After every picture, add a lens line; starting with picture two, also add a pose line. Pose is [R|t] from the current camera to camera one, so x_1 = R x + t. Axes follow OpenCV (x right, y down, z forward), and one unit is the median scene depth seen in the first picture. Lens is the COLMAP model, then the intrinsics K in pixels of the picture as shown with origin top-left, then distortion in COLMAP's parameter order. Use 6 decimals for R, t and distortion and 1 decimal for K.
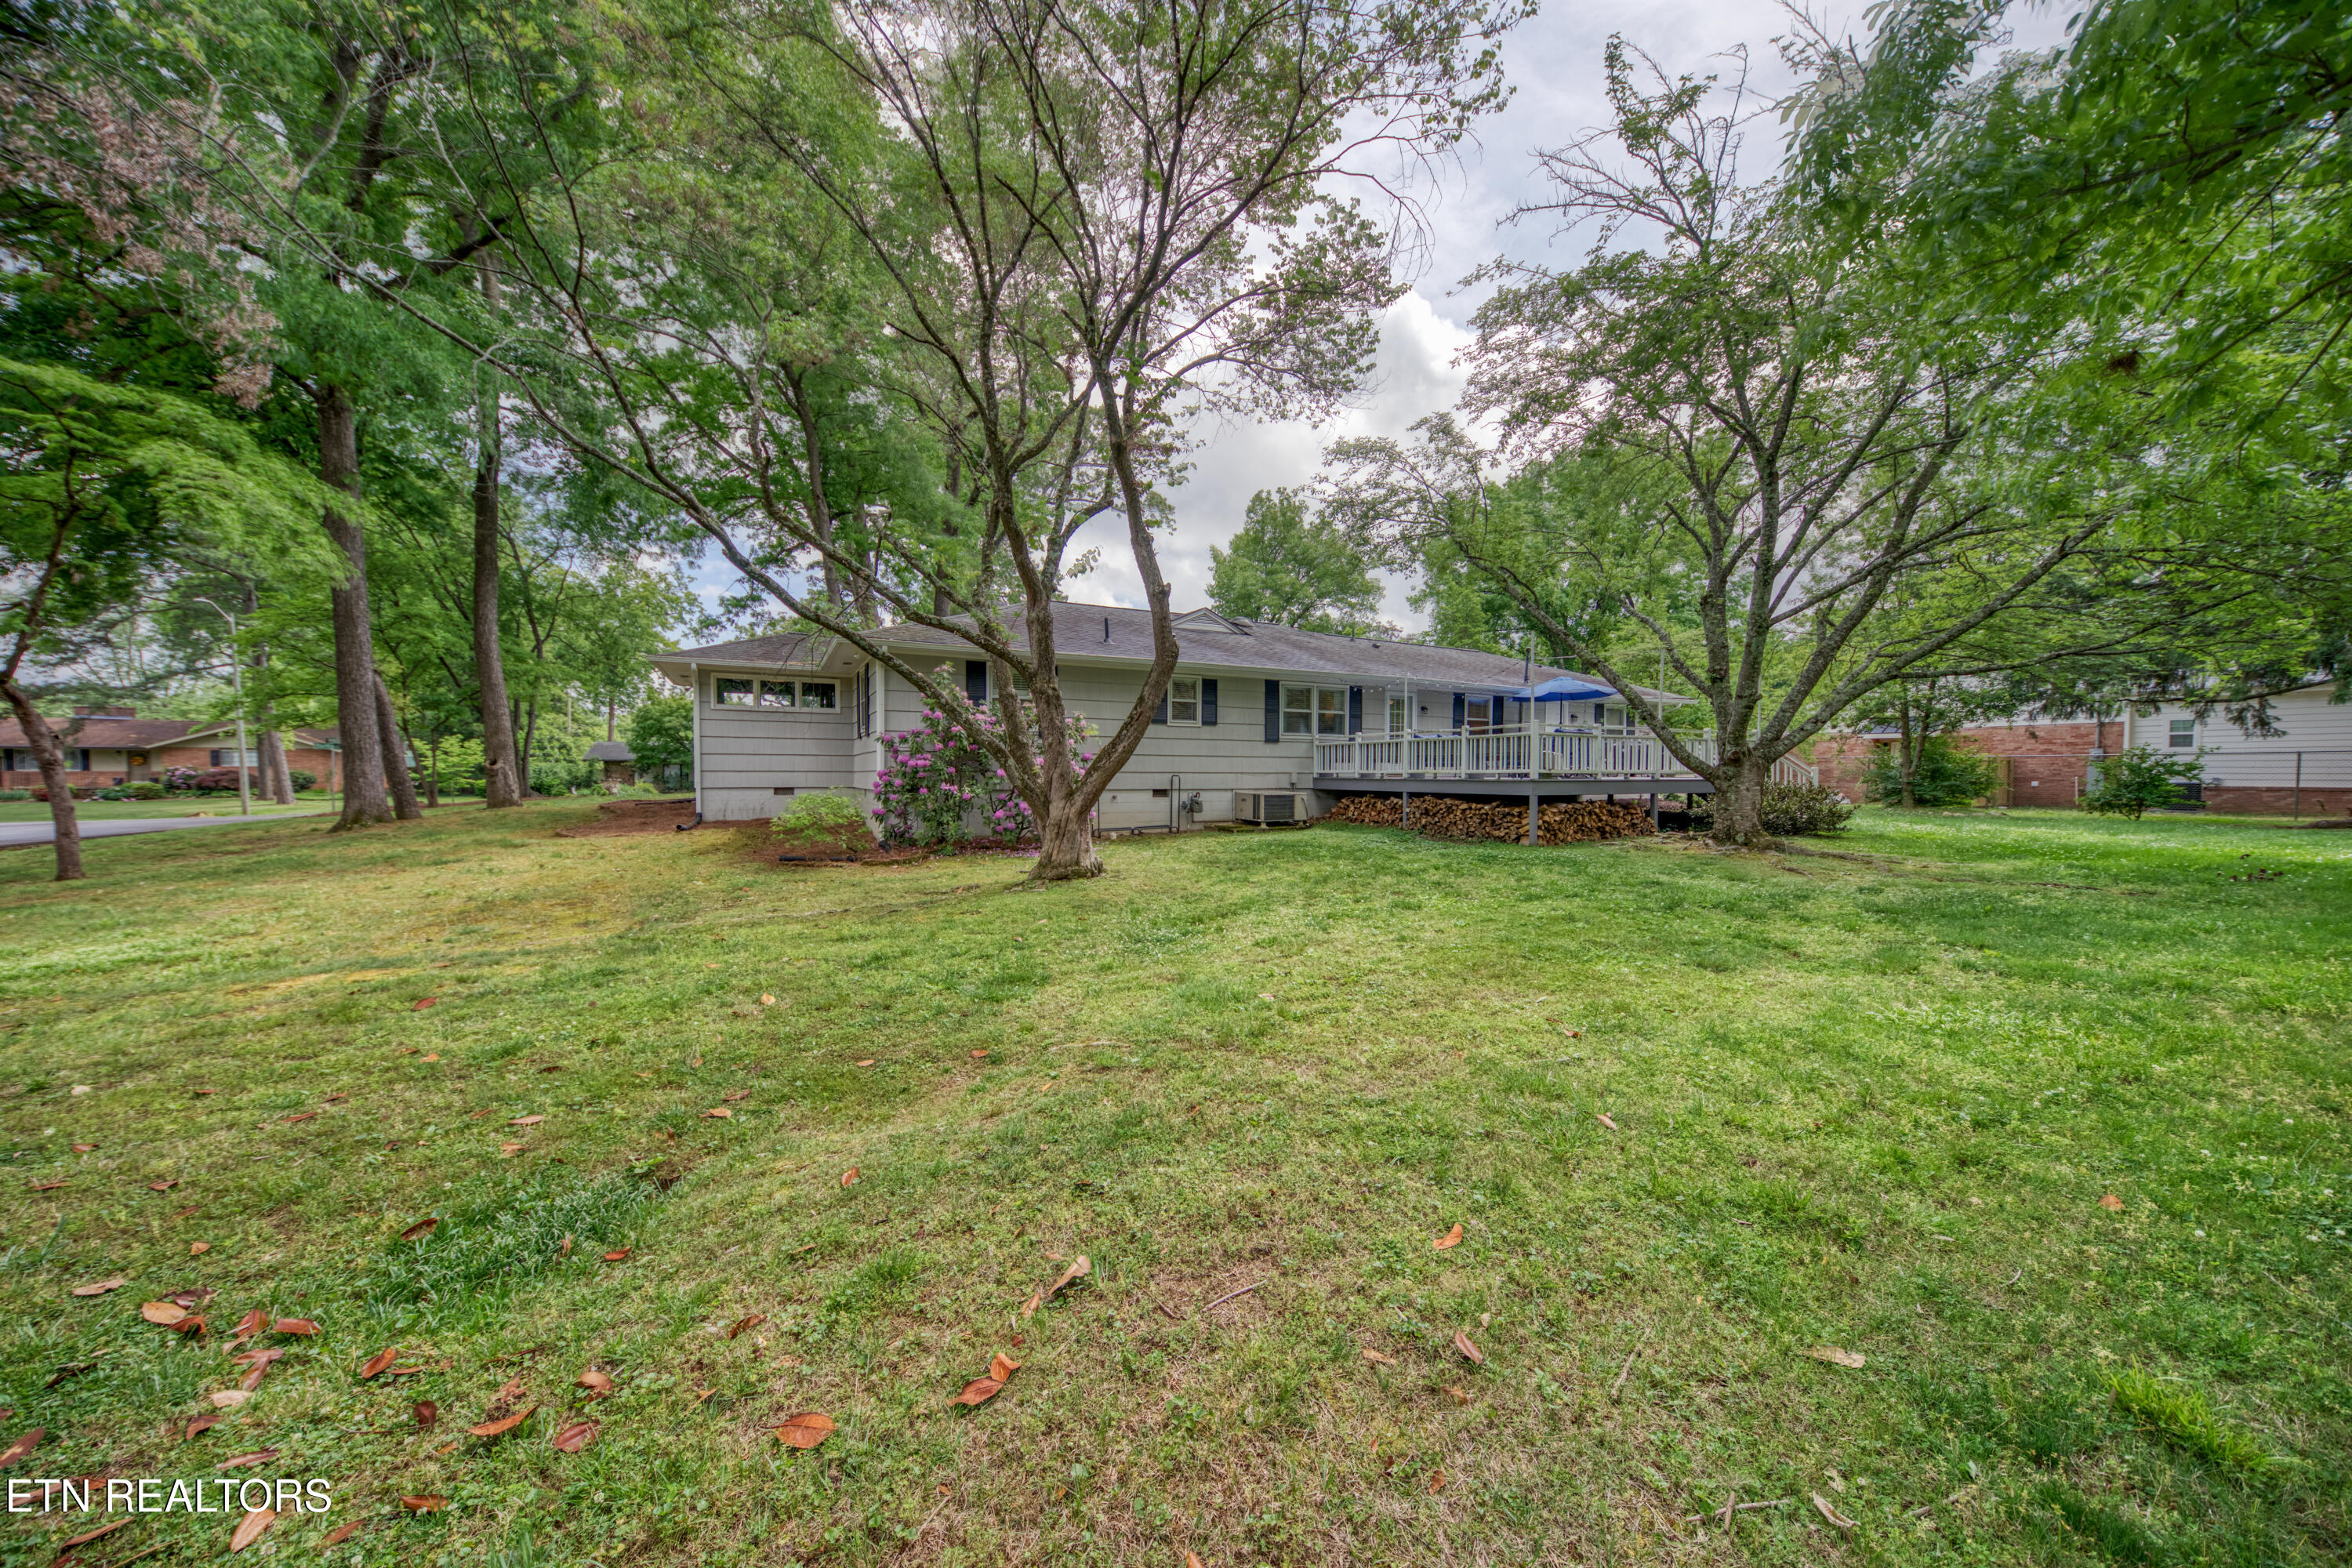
lens RADIAL K [[804.2, 0, 1188.2], [0, 804.2, 793.6], [0, 0, 1]] dist [0.015475, 0.000142]
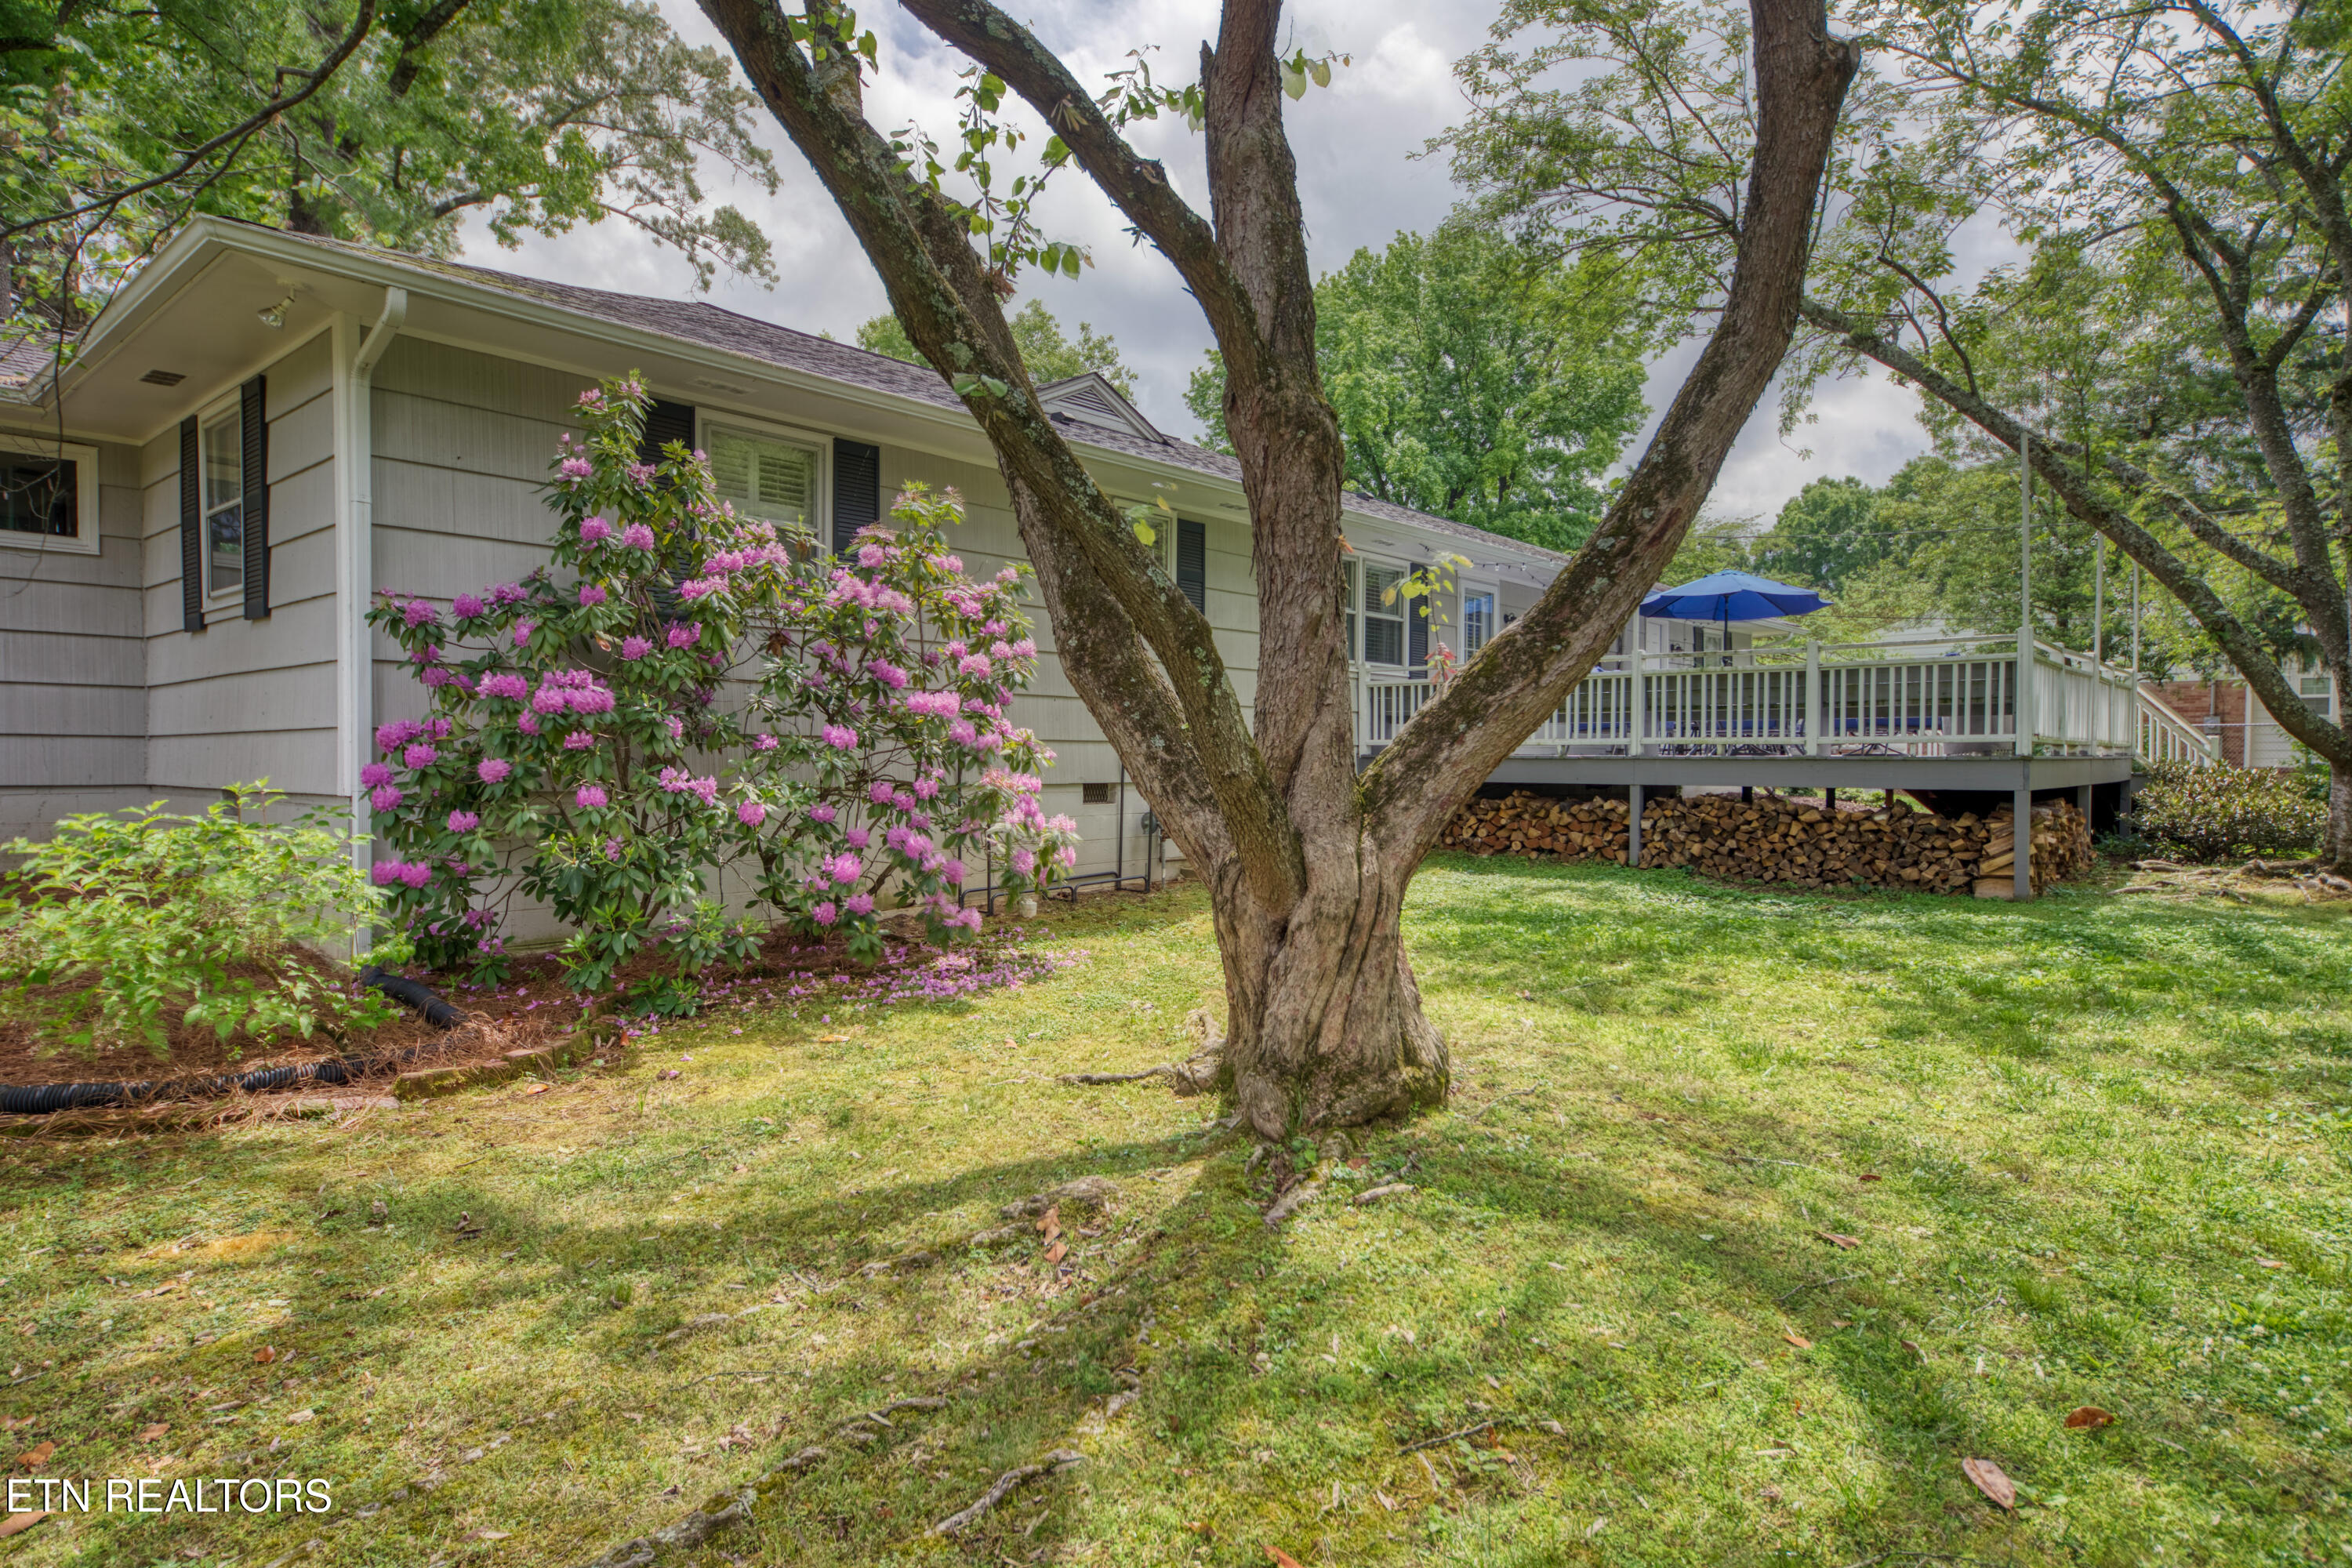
lens RADIAL K [[1311.7, 0, 1173.6], [0, 1311.7, 793.9], [0, 0, 1]] dist [0.030037, 0.000668]
pose [[0.934762, -0.010606, 0.355115, -0.235230], [0.007496, 0.999921, 0.010131, -0.006398], [-0.355194, -0.006808, 0.934768, 0.371977]]
